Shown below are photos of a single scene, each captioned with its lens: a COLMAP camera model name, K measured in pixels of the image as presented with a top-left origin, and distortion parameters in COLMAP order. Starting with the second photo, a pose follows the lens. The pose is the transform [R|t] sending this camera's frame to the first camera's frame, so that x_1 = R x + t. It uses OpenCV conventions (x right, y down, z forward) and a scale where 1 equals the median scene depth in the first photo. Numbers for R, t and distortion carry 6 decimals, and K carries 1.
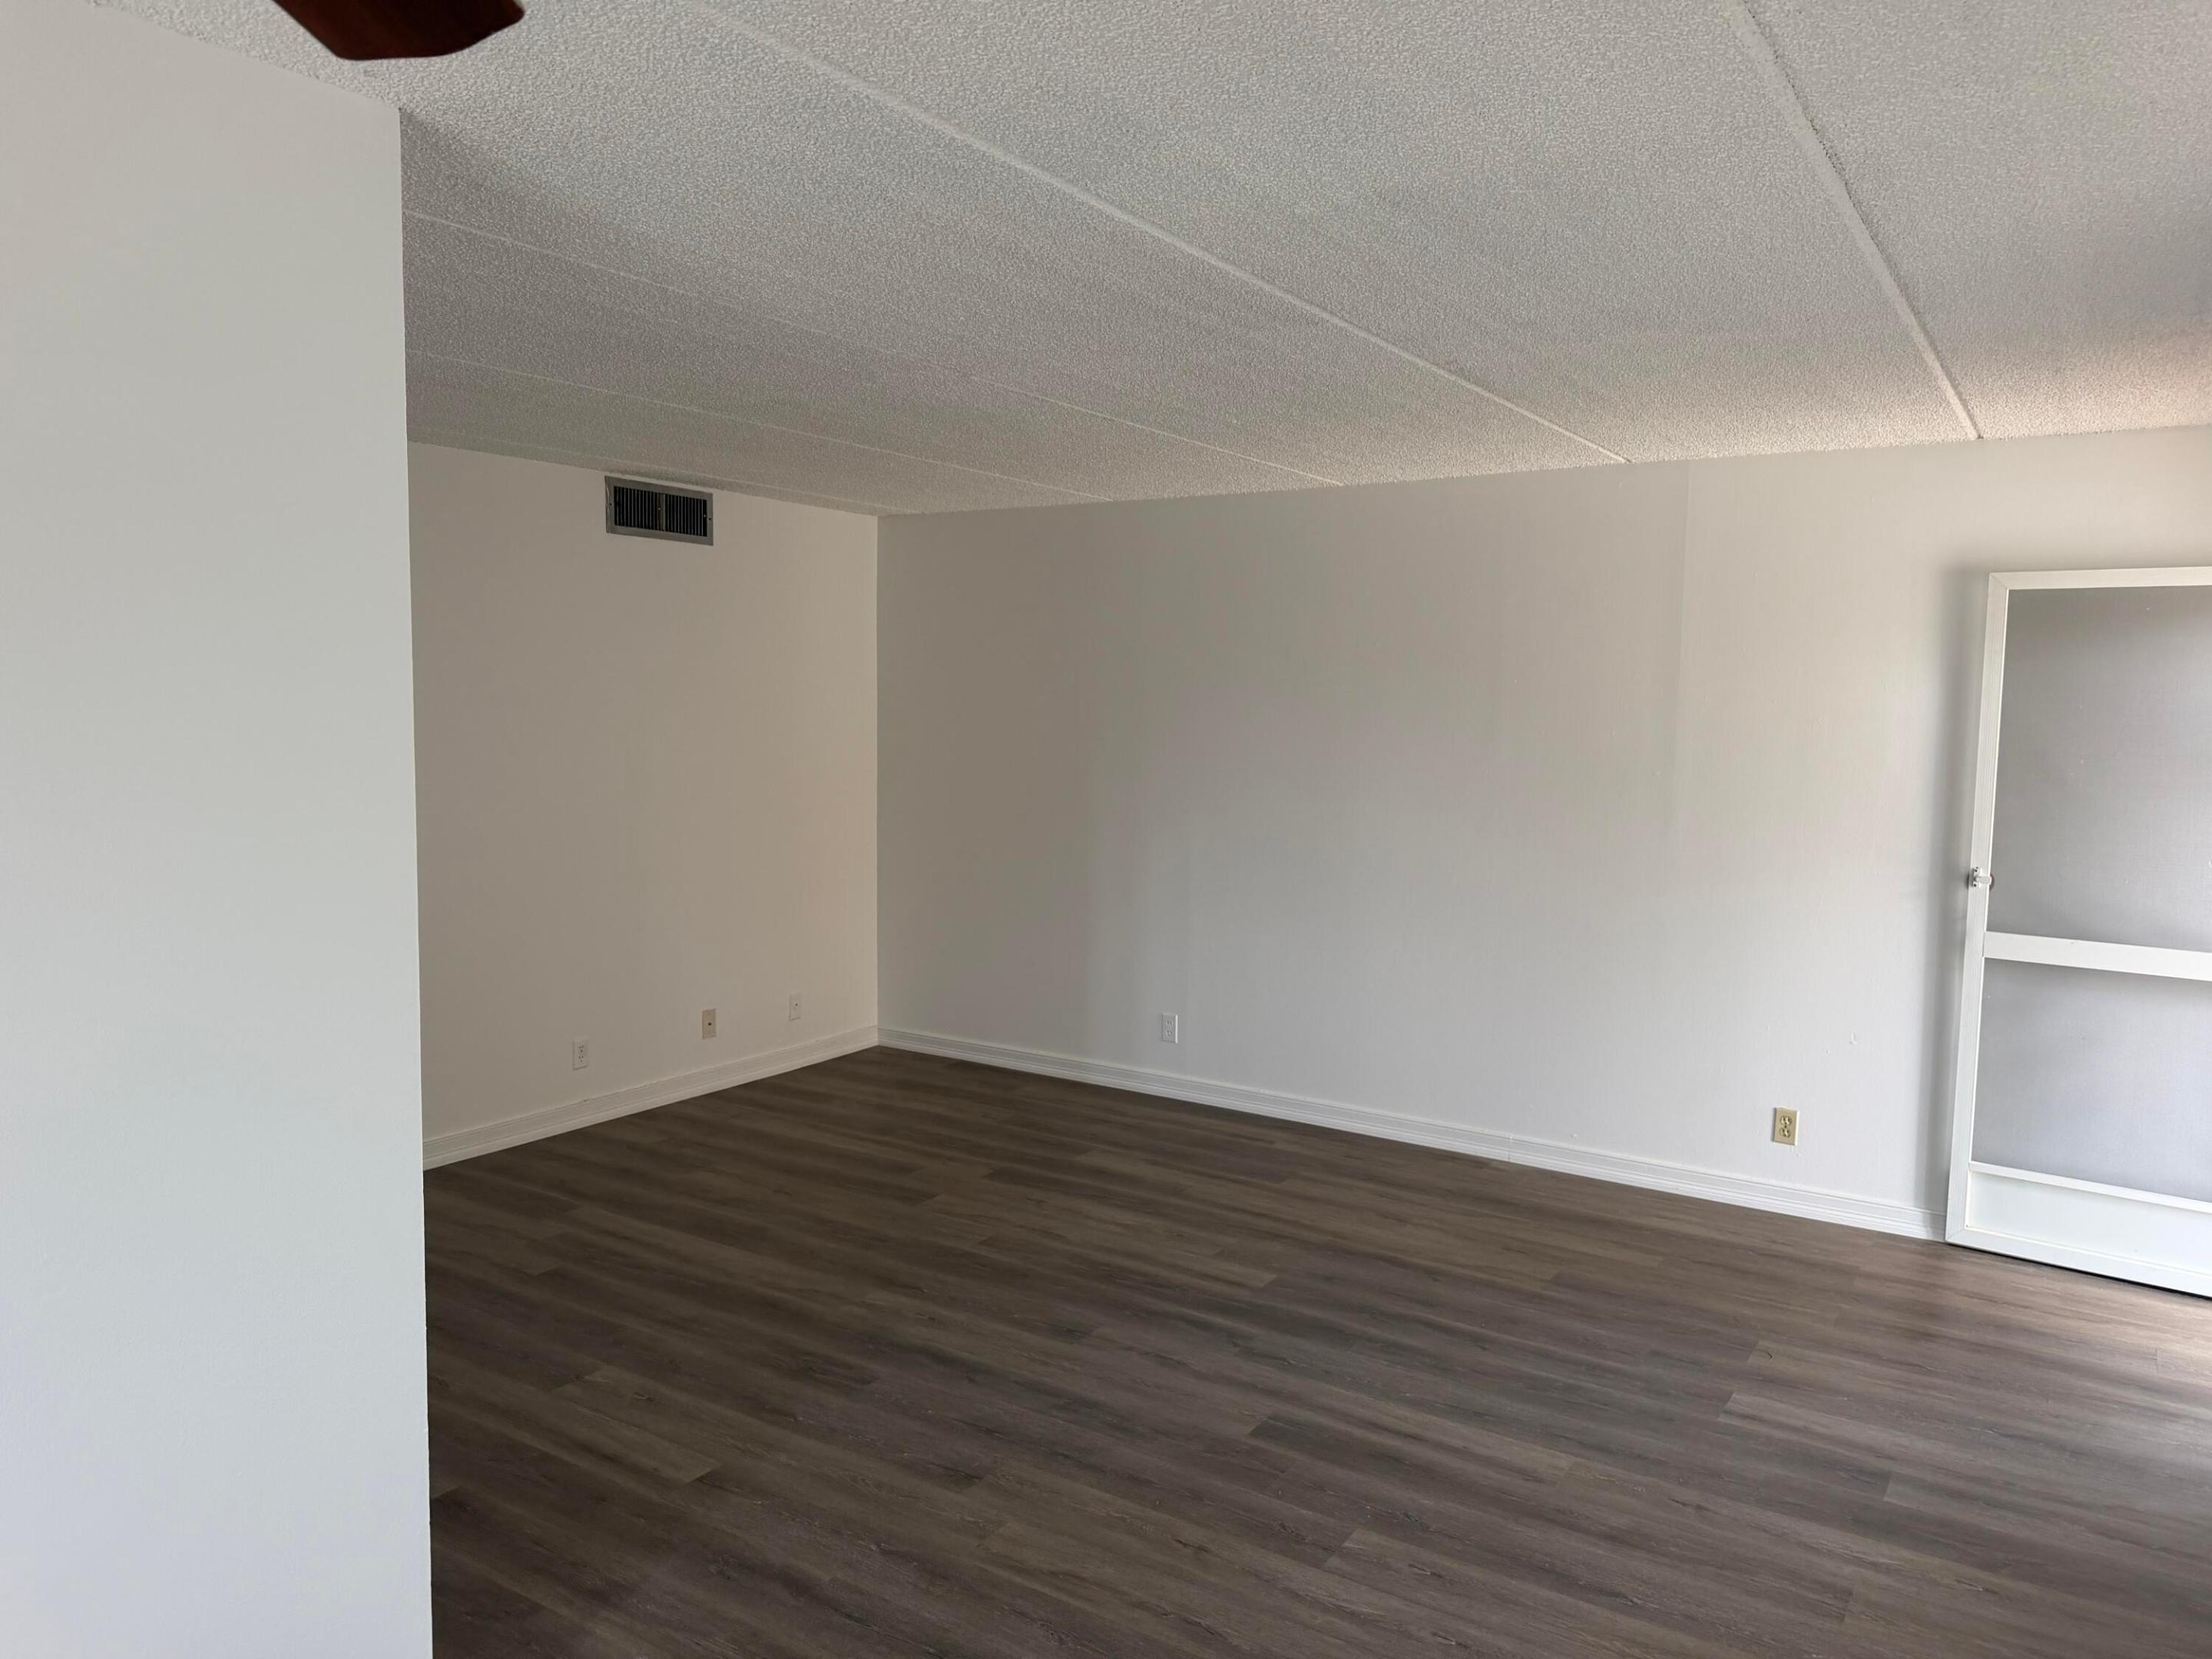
lens RADIAL K [[1538.0, 0, 1095.6], [0, 1538.0, 825.1], [0, 0, 1]] dist [0.134162, -0.188612]
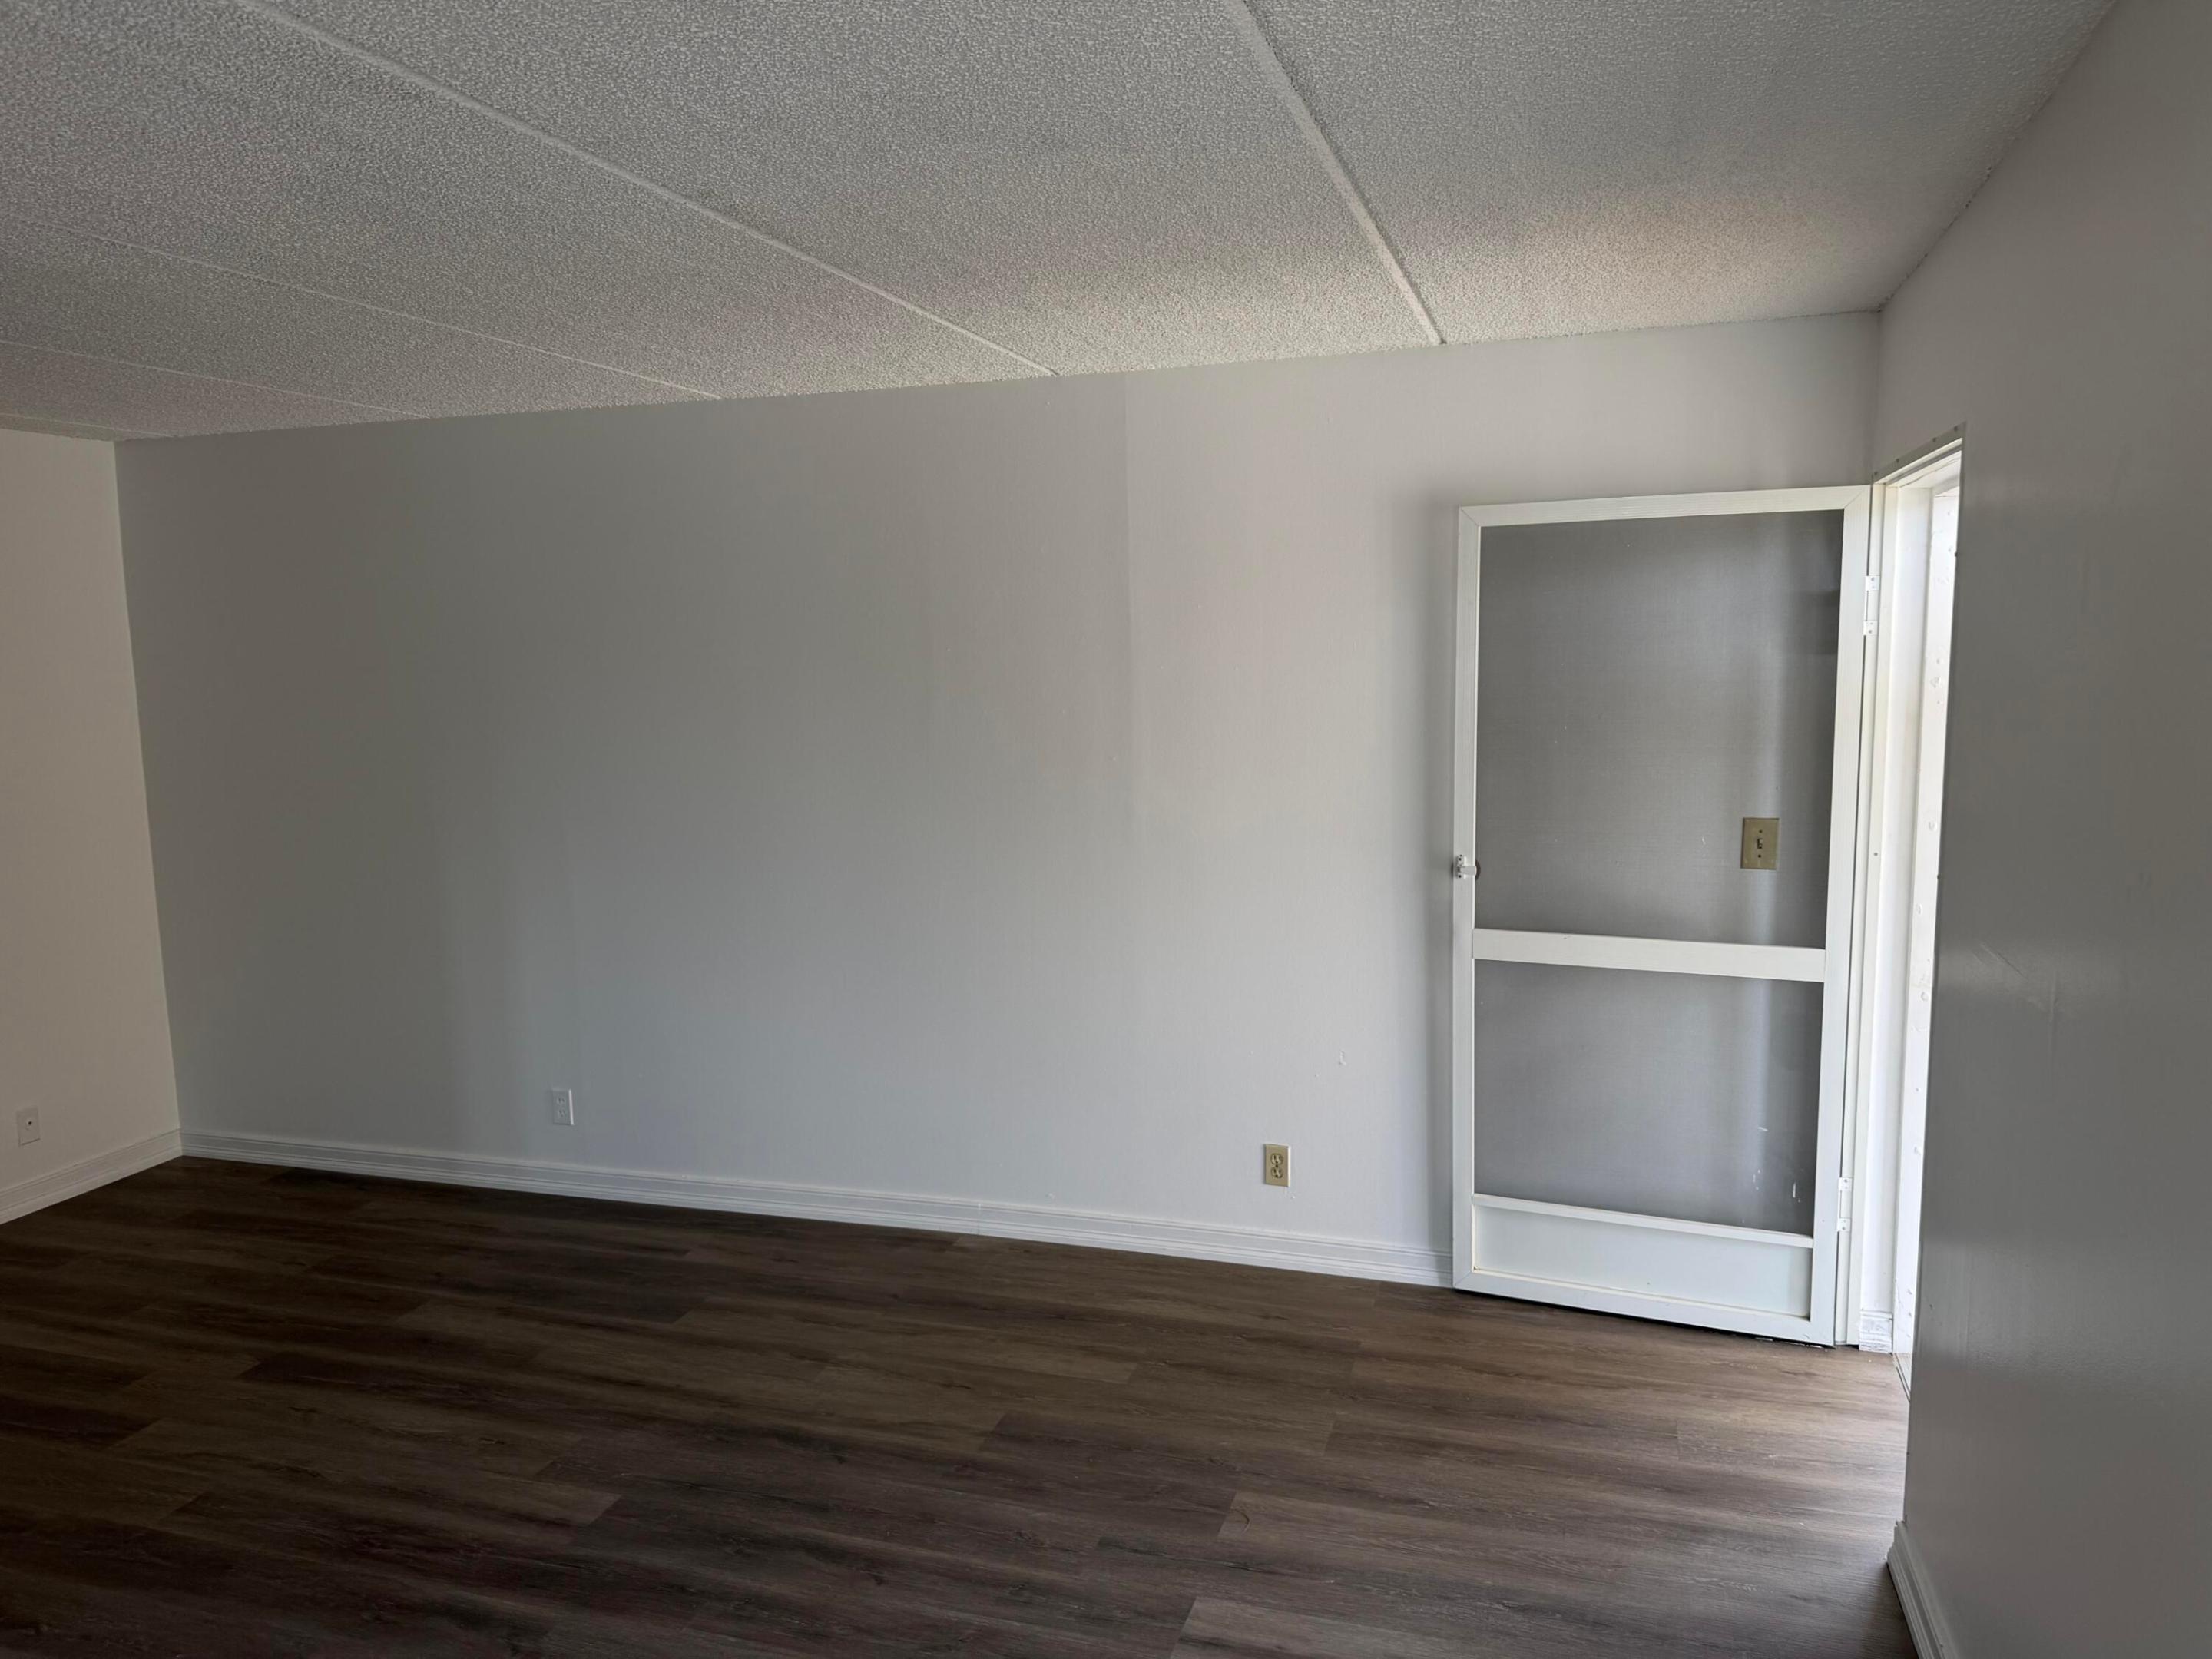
lens RADIAL K [[1538.0, 0, 1095.6], [0, 1538.0, 825.1], [0, 0, 1]] dist [0.134162, -0.188612]
pose [[0.965554, -0.065776, 0.251752, 0.157068], [0.057210, 0.997512, 0.041200, -0.034622], [-0.253836, -0.025378, 0.966914, 0.236953]]
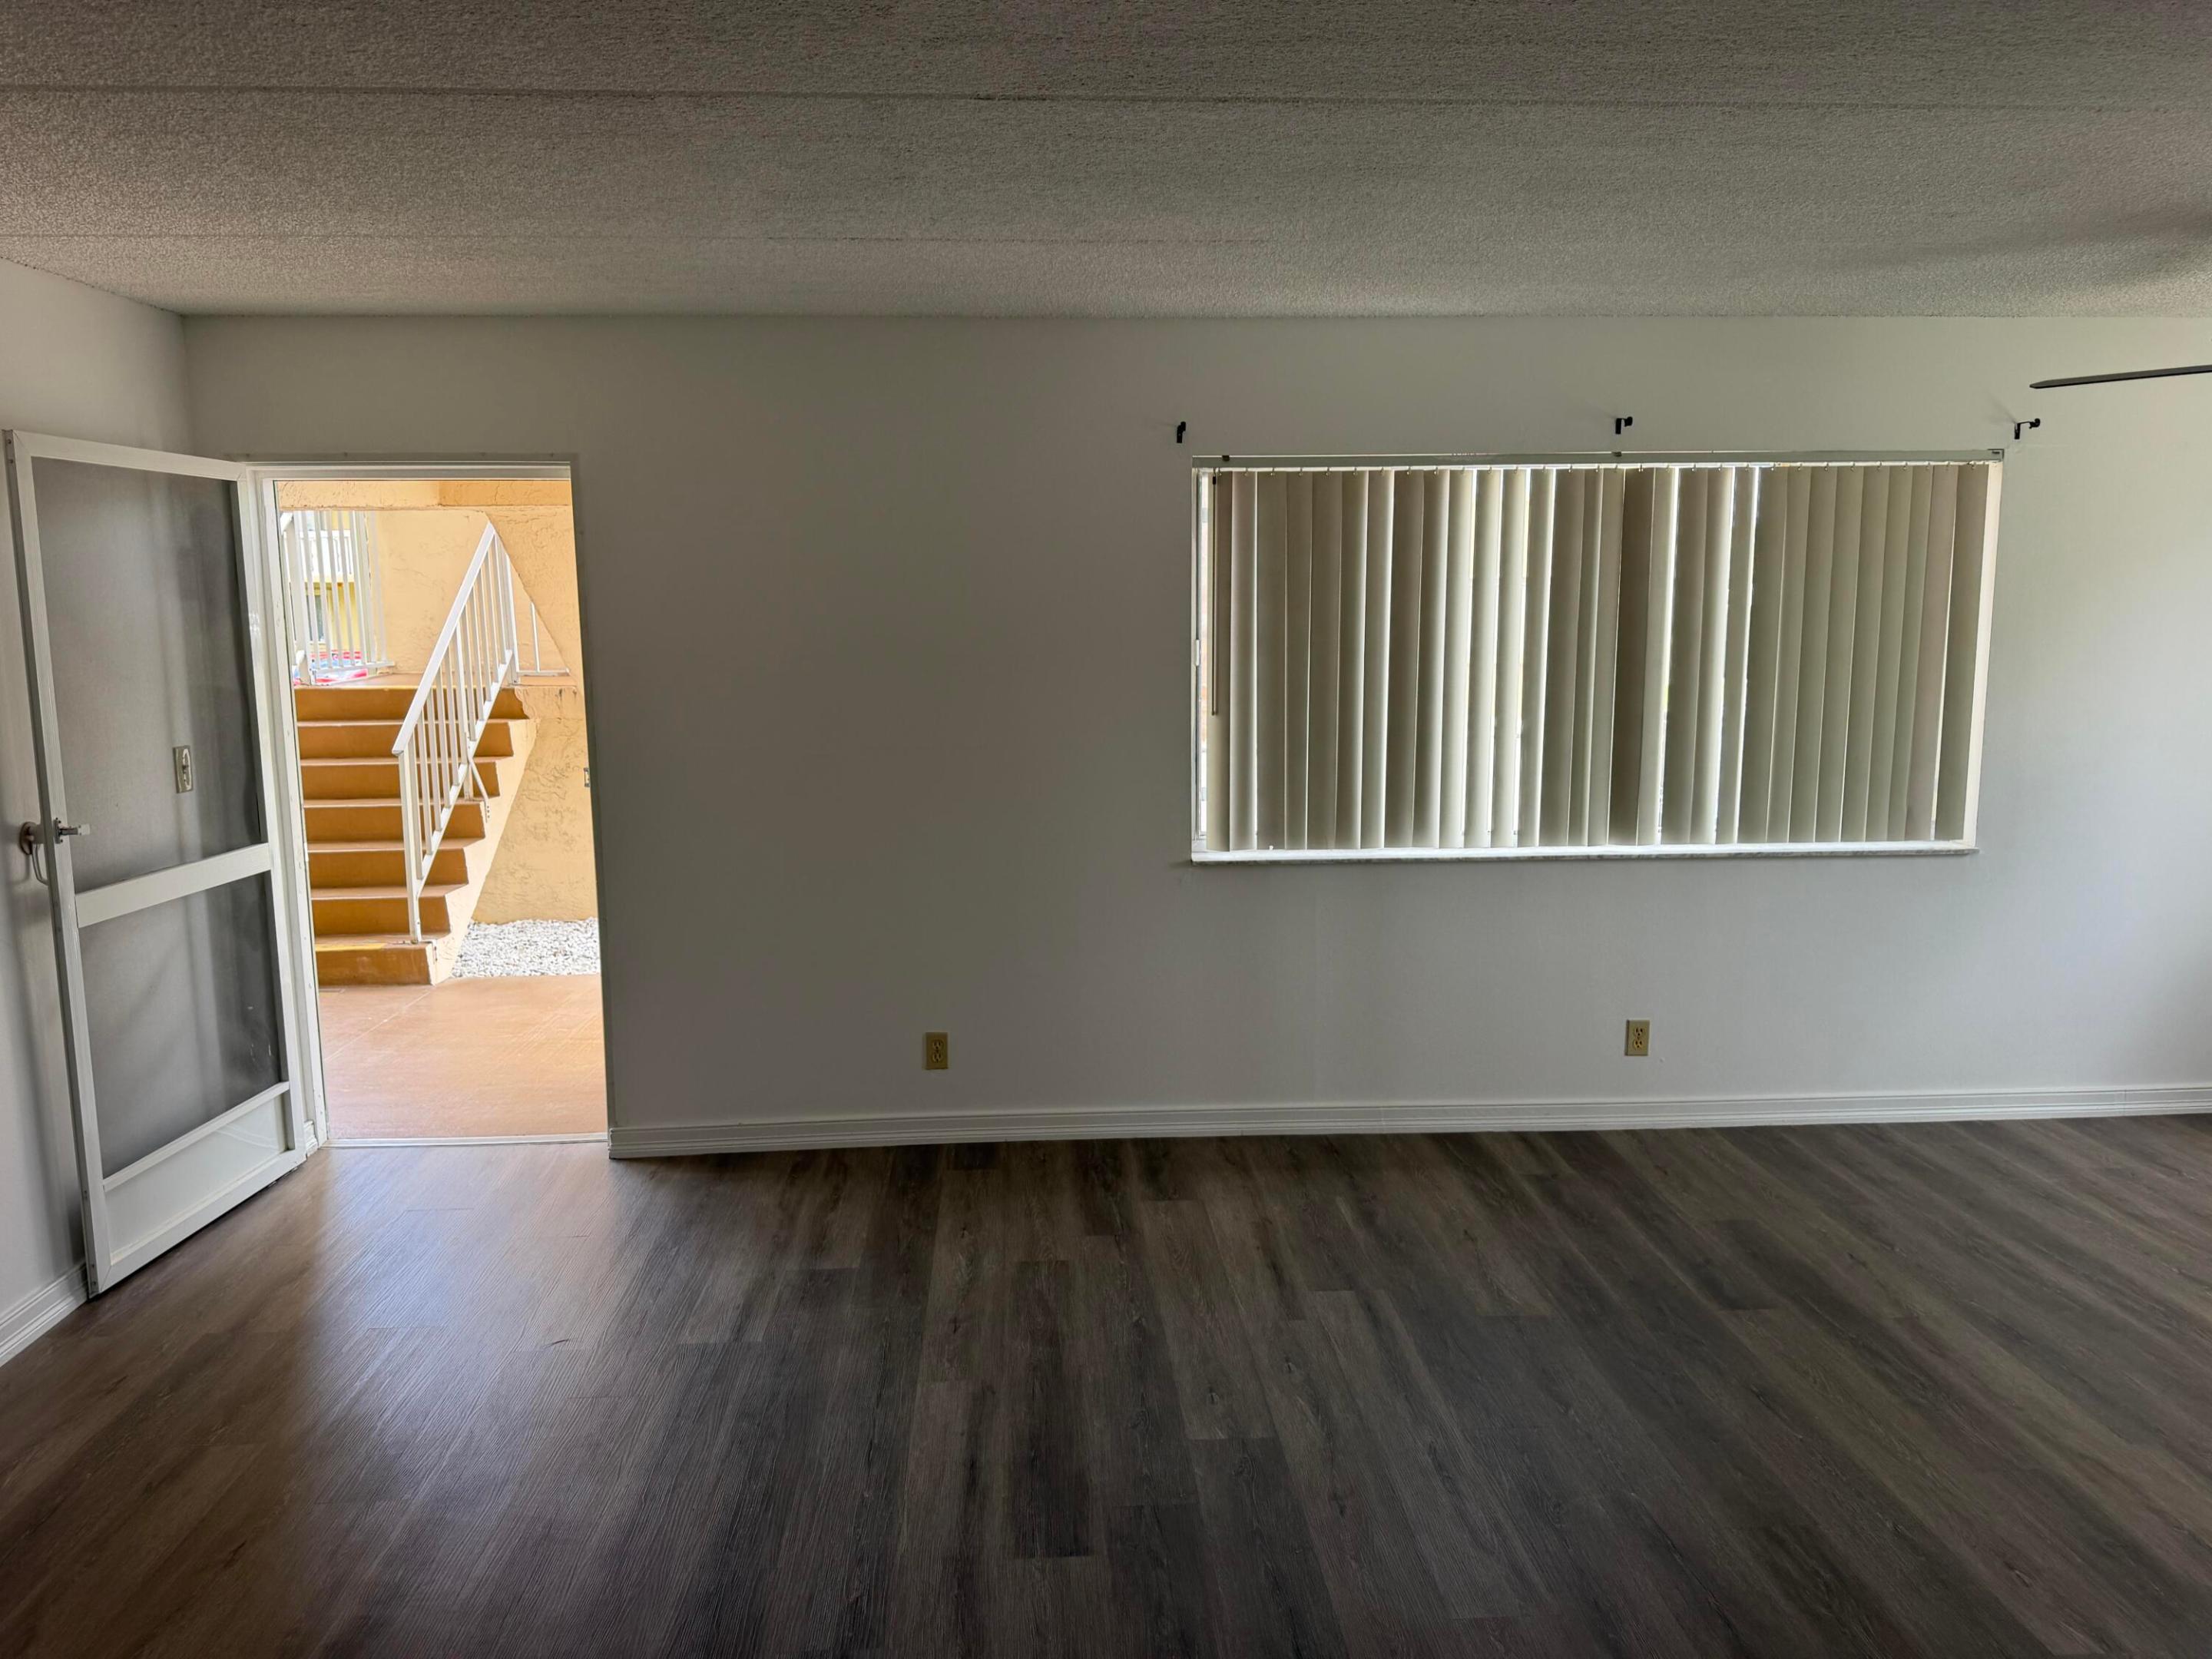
lens RADIAL K [[1538.0, 0, 1095.6], [0, 1538.0, 825.1], [0, 0, 1]] dist [0.134162, -0.188612]
pose [[-0.590004, -0.123073, 0.797965, -0.360570], [0.069801, 0.976839, 0.202271, -0.088989], [-0.804377, 0.175040, -0.567749, 1.039411]]
